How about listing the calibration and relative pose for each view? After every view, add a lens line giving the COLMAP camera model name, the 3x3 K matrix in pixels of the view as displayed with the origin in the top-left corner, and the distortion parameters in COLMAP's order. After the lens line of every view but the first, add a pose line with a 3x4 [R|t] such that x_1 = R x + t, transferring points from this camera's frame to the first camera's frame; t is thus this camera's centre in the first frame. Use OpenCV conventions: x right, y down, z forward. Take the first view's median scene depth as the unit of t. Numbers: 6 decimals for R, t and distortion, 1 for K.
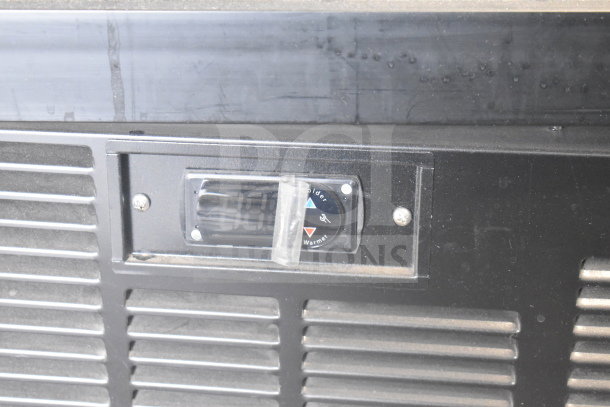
lens RADIAL K [[1191.0, 0, 306.2], [0, 1191.0, 204.1], [0, 0, 1]] dist [0.056979, 0.000000]
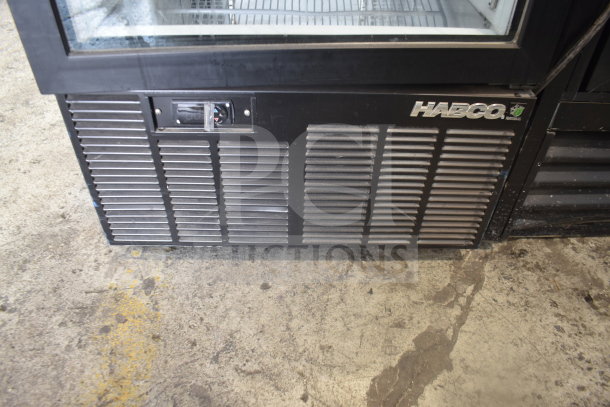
lens RADIAL K [[483.8, 0, 303.6], [0, 483.8, 203.1], [0, 0, 1]] dist [-0.099215, 0.017477]
pose [[0.992877, -0.067604, 0.098107, 0.086982], [0.031632, 0.943455, 0.329989, -0.168690], [-0.114868, -0.324535, 0.938873, -0.214913]]
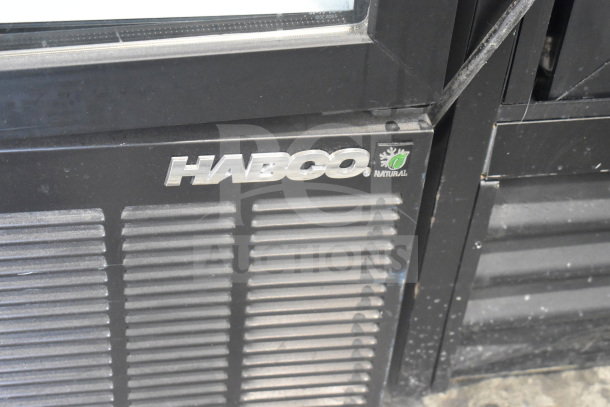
lens RADIAL K [[1180.2, 0, 304.5], [0, 1180.2, 203.7], [0, 0, 1]] dist [0.037142, 0.000000]
pose [[0.960605, -0.129698, 0.245799, 0.299293], [0.041755, 0.941741, 0.333737, -0.398453], [-0.274764, -0.310326, 0.910056, -0.342678]]
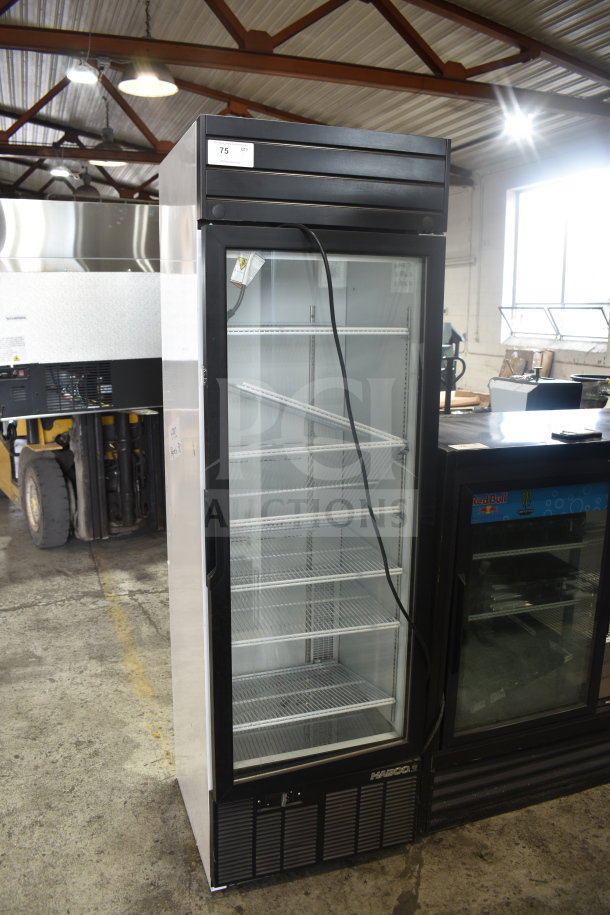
lens RADIAL K [[725.7, 0, 304.7], [0, 725.7, 461.6], [0, 0, 1]] dist [-0.099215, 0.017477]
pose [[0.907710, -0.077494, 0.412380, -1.312489], [0.158010, 0.973580, -0.164849, -1.081117], [-0.388710, 0.214795, 0.895973, -2.772153]]
